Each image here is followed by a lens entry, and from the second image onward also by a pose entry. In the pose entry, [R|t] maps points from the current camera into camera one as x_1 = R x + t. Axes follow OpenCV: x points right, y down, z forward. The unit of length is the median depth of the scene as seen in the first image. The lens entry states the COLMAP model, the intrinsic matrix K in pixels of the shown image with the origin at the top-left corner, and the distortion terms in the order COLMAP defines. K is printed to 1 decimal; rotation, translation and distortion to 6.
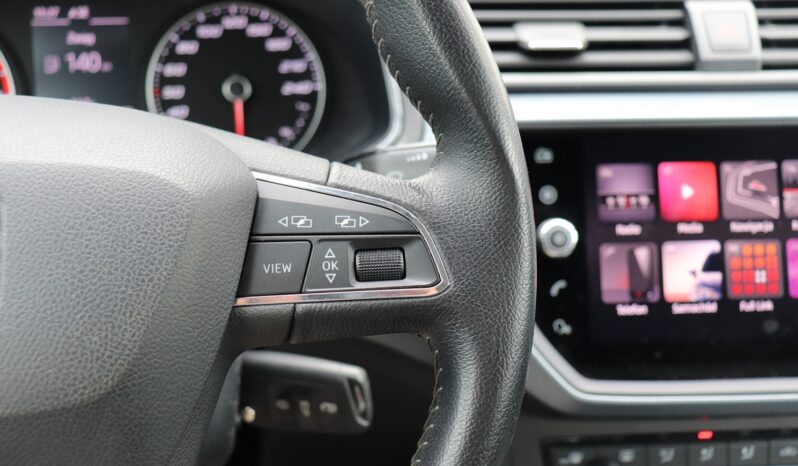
lens RADIAL K [[920.5, 0, 399.0], [0, 920.5, 233.0], [0, 0, 1]] dist [0.002915, -0.000726]
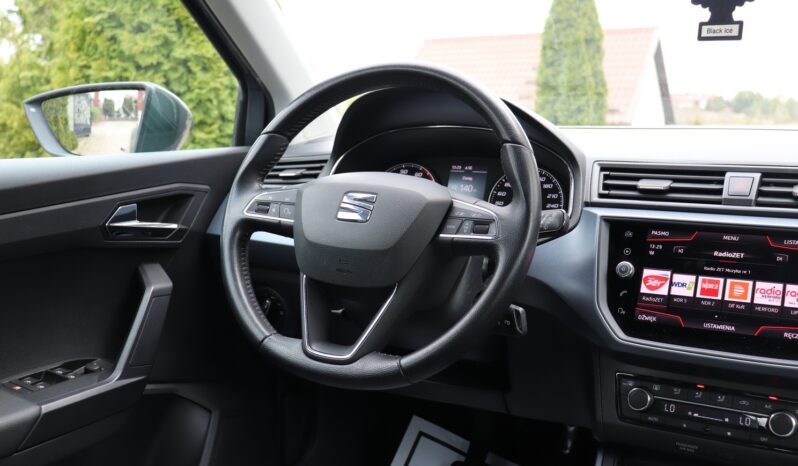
lens RADIAL K [[858.9, 0, 399.0], [0, 858.9, 233.0], [0, 0, 1]] dist [-0.009362, -0.011616]
pose [[0.818476, 0.079672, -0.568990, 0.816578], [-0.207491, 0.964491, -0.163418, 0.336503], [0.535766, 0.251814, 0.805944, -0.870562]]
